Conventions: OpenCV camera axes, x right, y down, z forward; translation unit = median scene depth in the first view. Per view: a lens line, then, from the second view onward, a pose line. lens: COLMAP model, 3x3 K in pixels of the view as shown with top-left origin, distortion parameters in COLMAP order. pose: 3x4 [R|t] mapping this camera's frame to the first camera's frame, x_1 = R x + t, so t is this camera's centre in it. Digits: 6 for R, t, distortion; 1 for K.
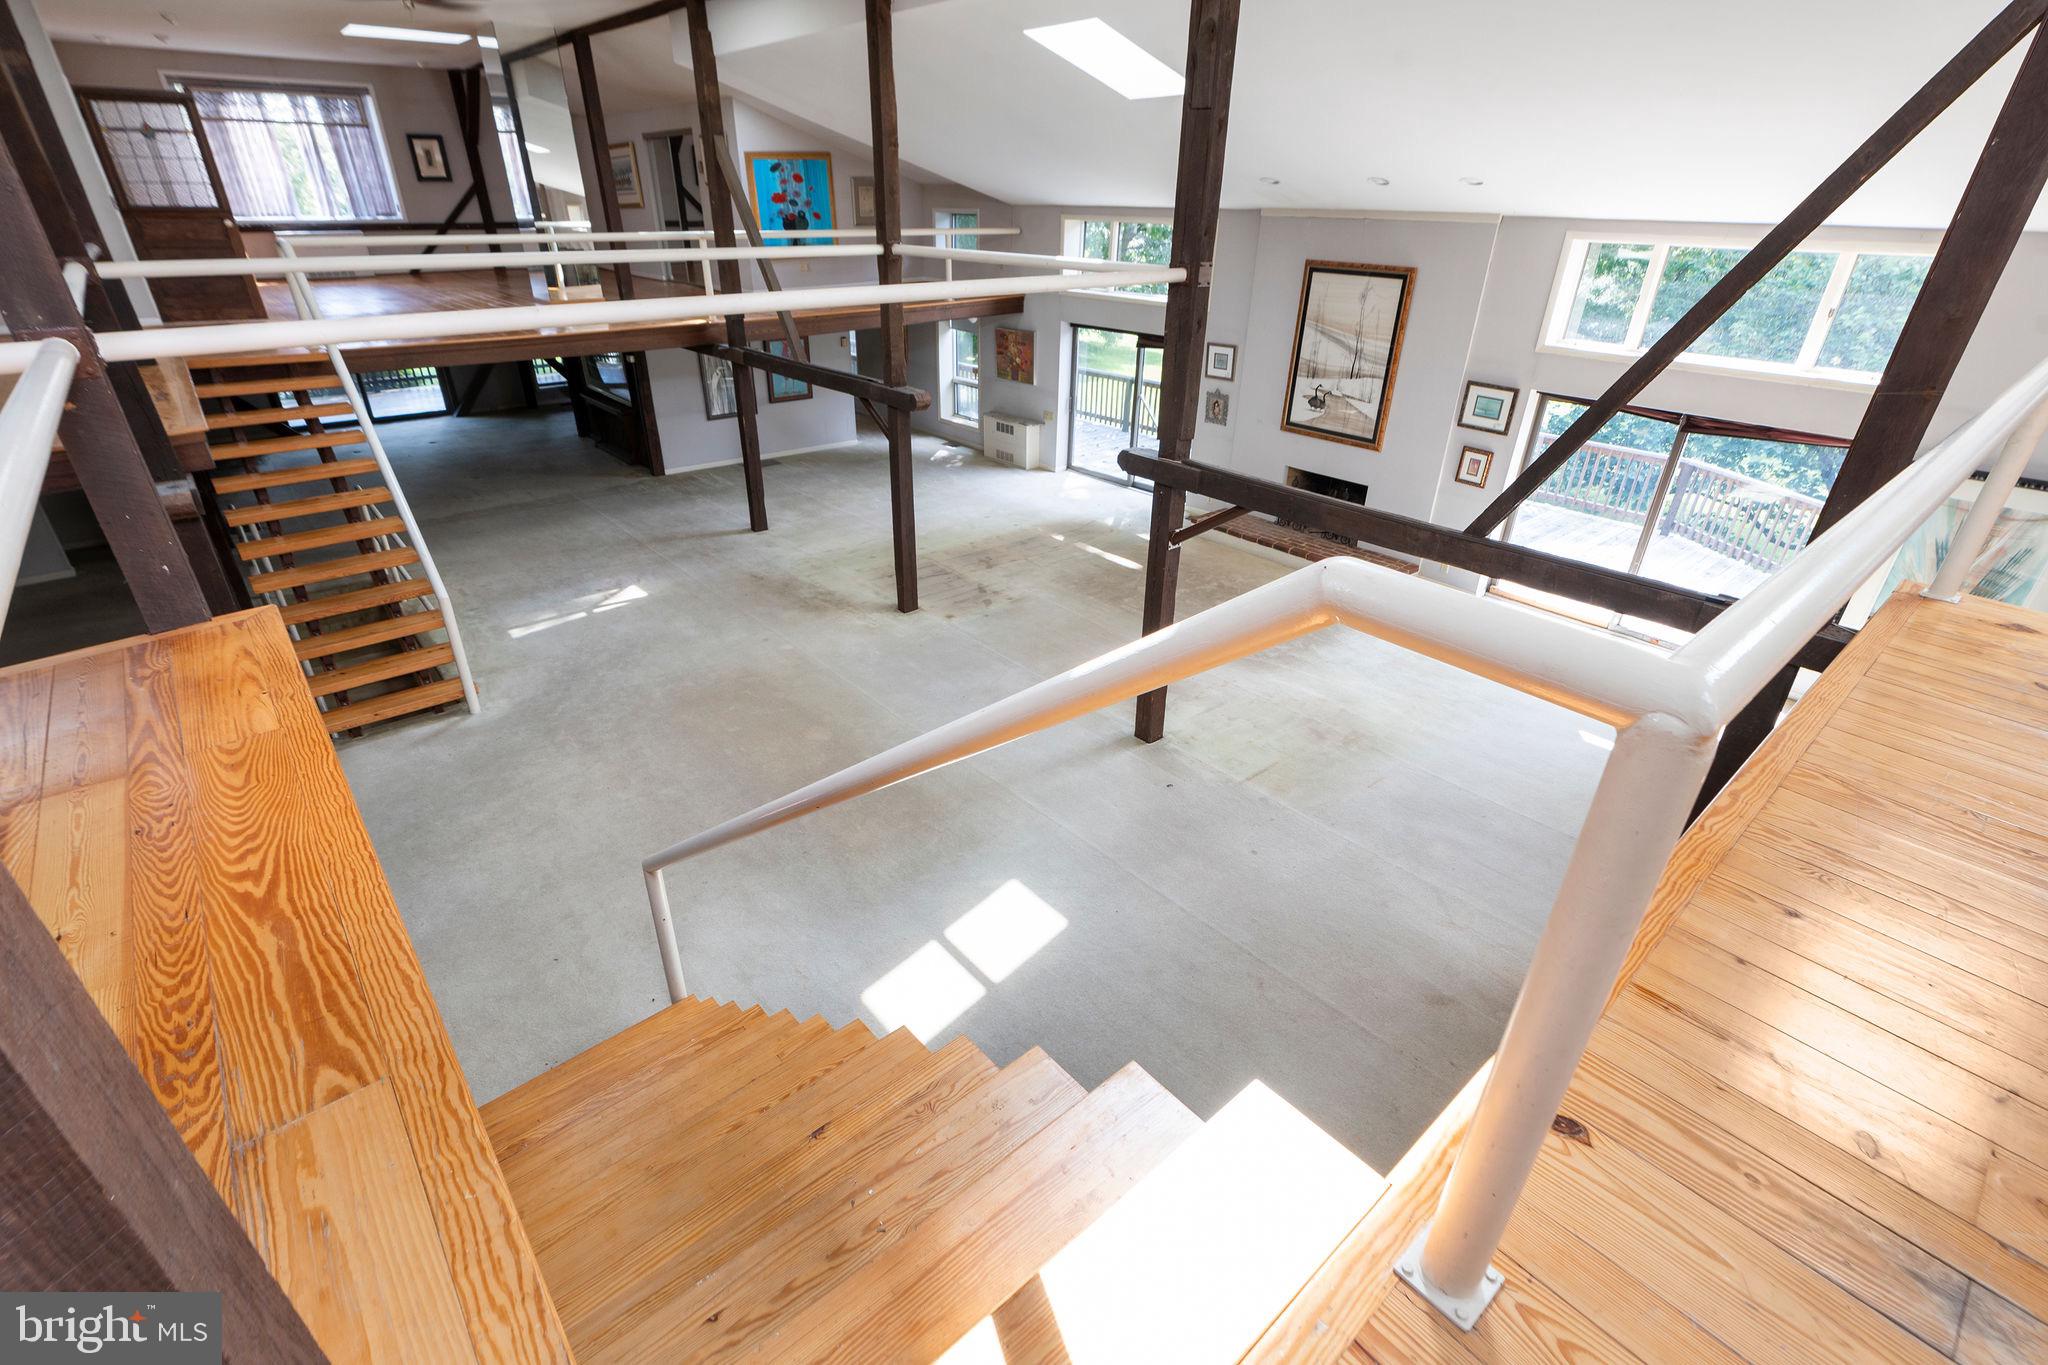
lens RADIAL K [[929.6, 0, 1015.9], [0, 929.6, 686.2], [0, 0, 1]] dist [-0.013153, 0.004410]
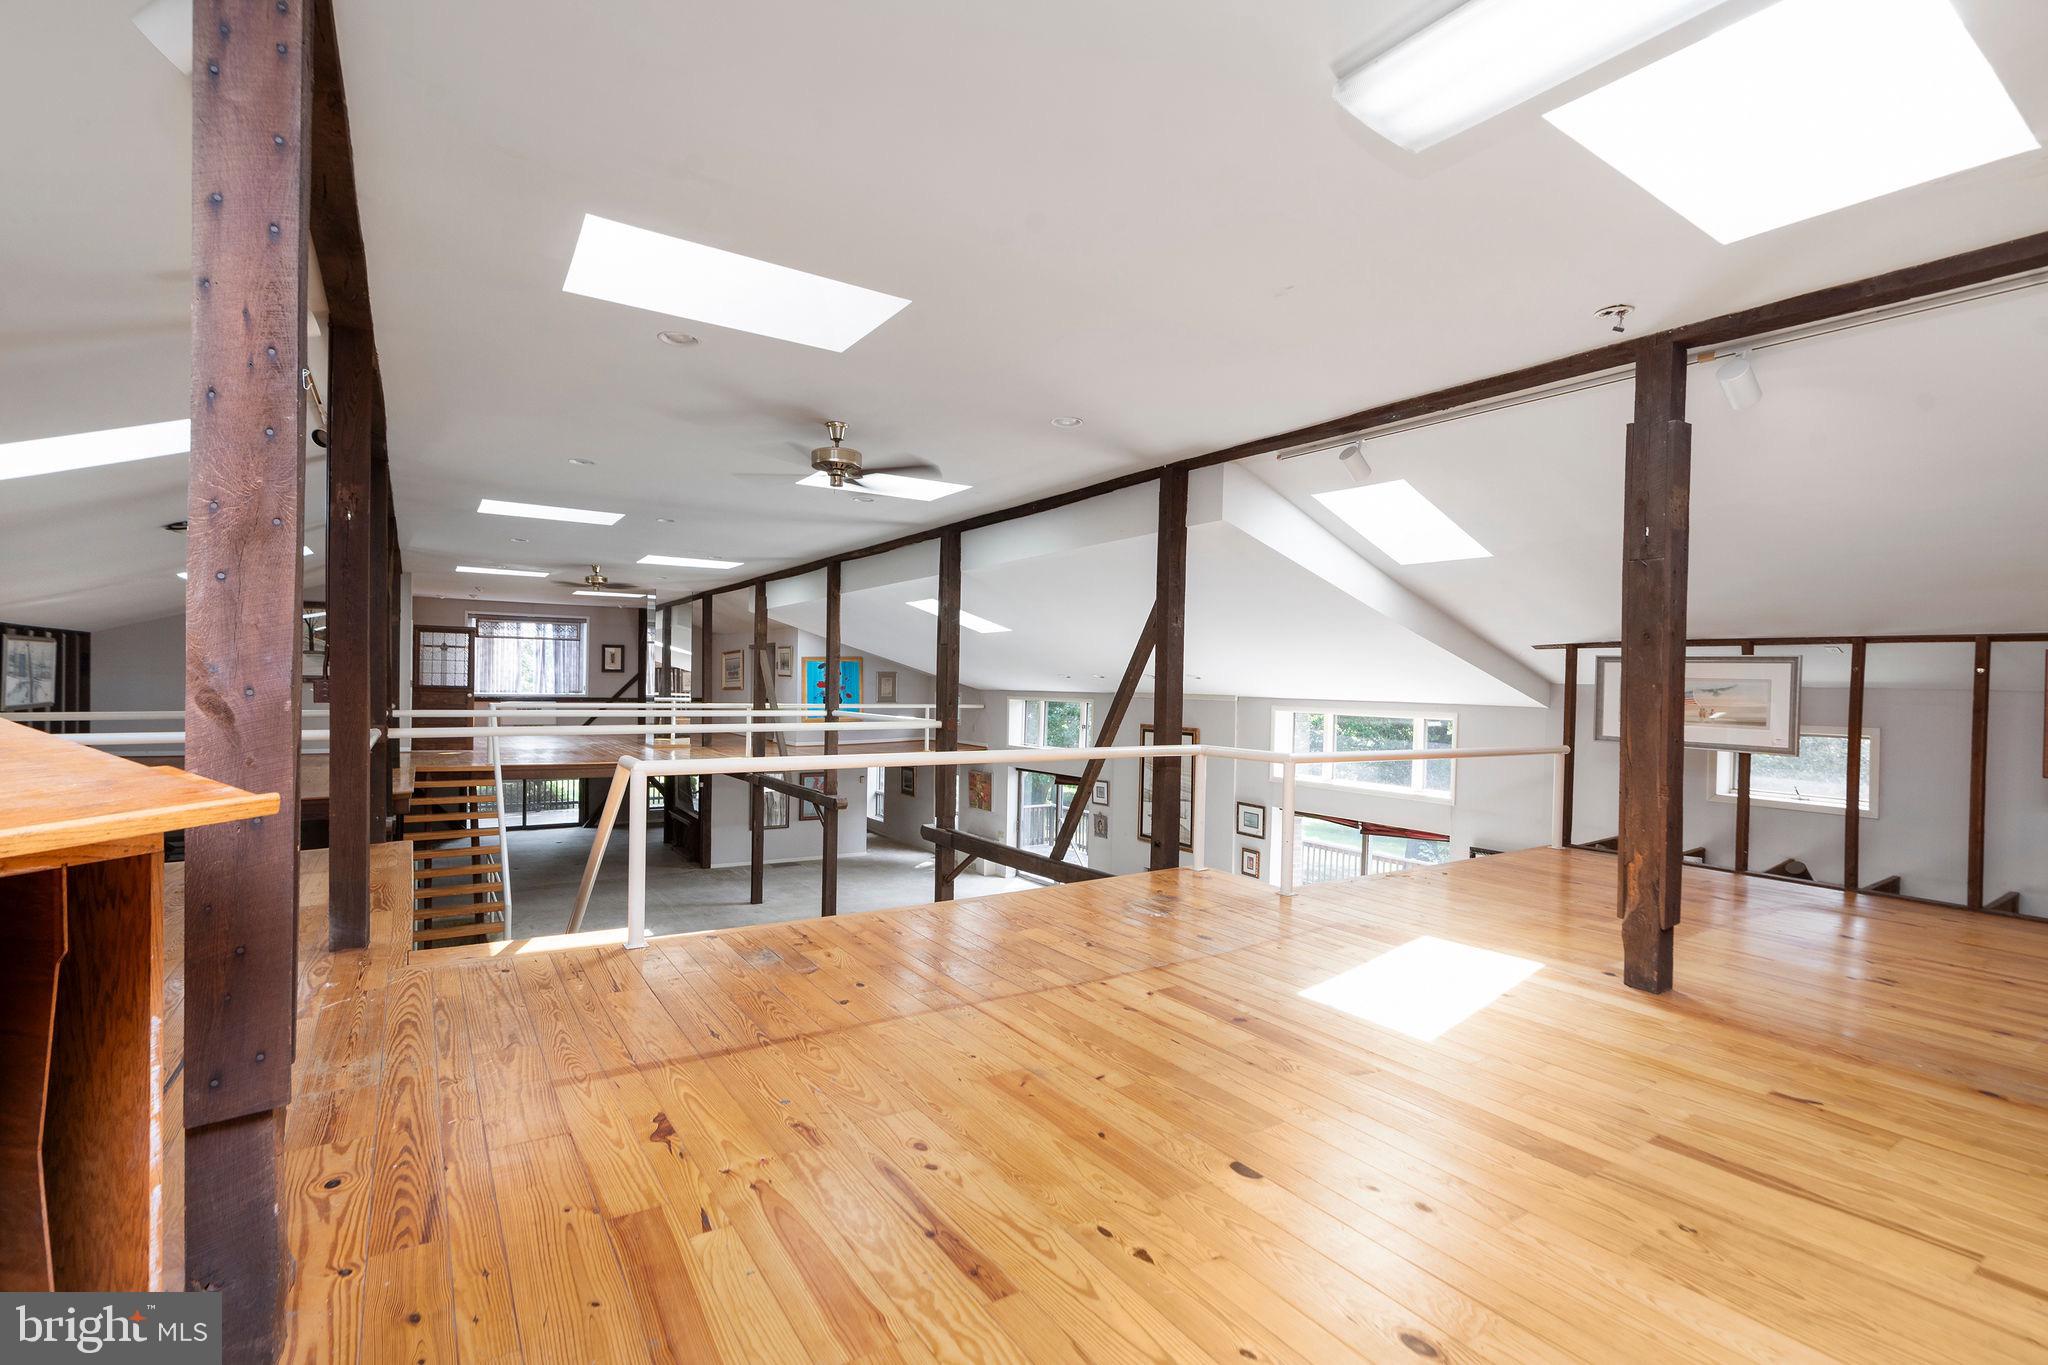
lens RADIAL K [[929.6, 0, 1017.2], [0, 929.6, 679.6], [0, 0, 1]] dist [-0.013153, 0.004410]
pose [[0.991251, 0.004112, -0.131929, 0.305618], [-0.065838, 0.881702, -0.467190, 0.165917], [0.114401, 0.471788, 0.874259, -0.317347]]
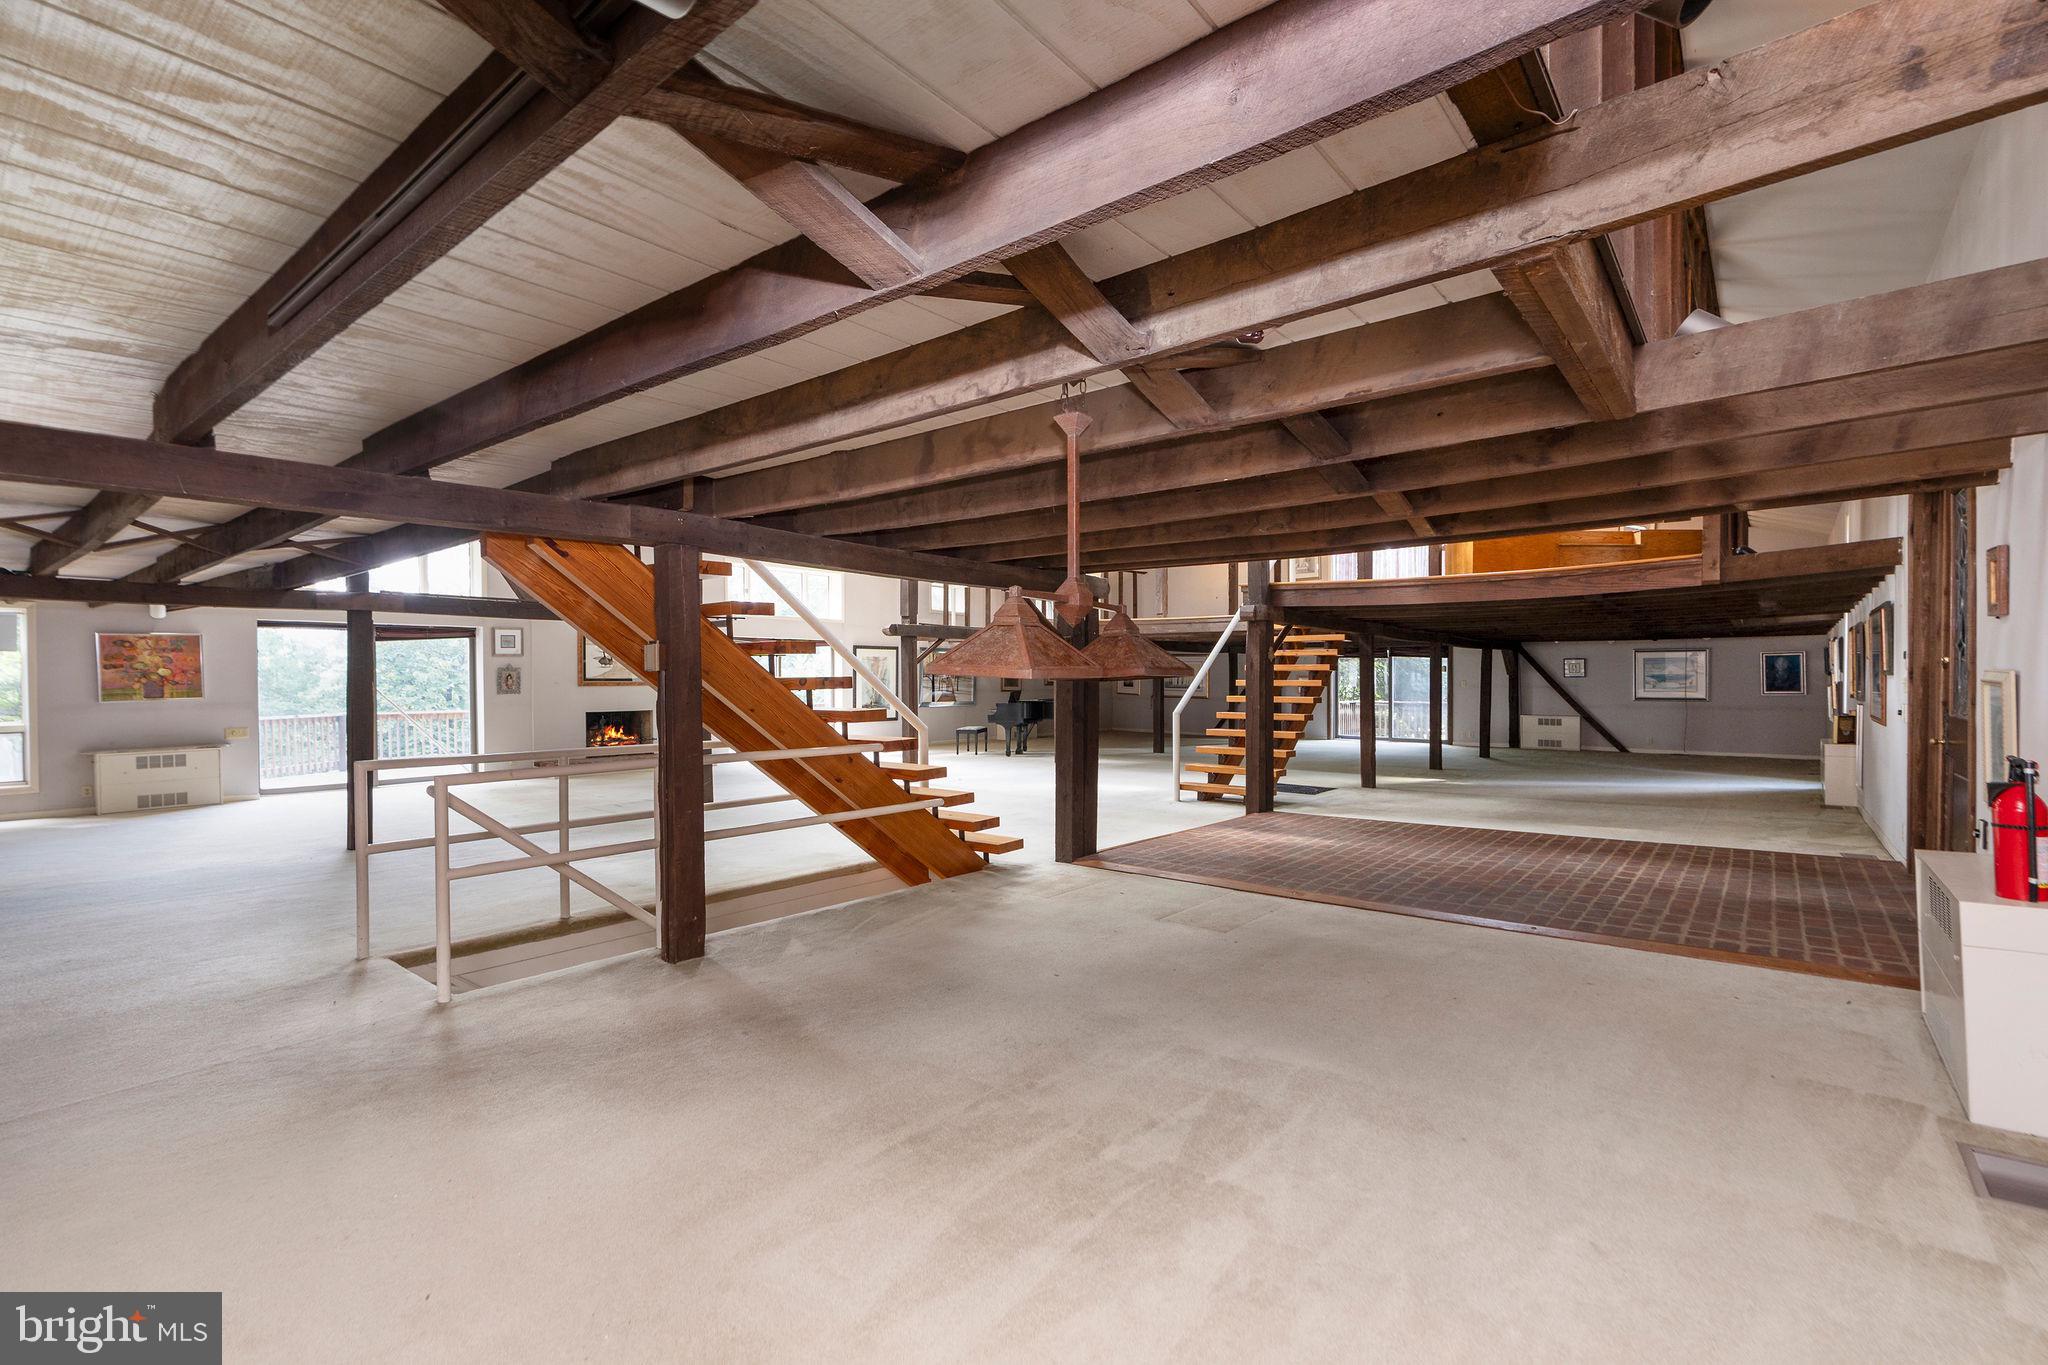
lens RADIAL K [[929.6, 0, 1022.2], [0, 929.6, 681.1], [0, 0, 1]] dist [-0.013153, 0.004410]
pose [[-0.170318, -0.021700, 0.985150, -1.141332], [0.459213, 0.882810, 0.098837, -0.135500], [-0.871846, 0.469228, -0.140393, 0.681228]]
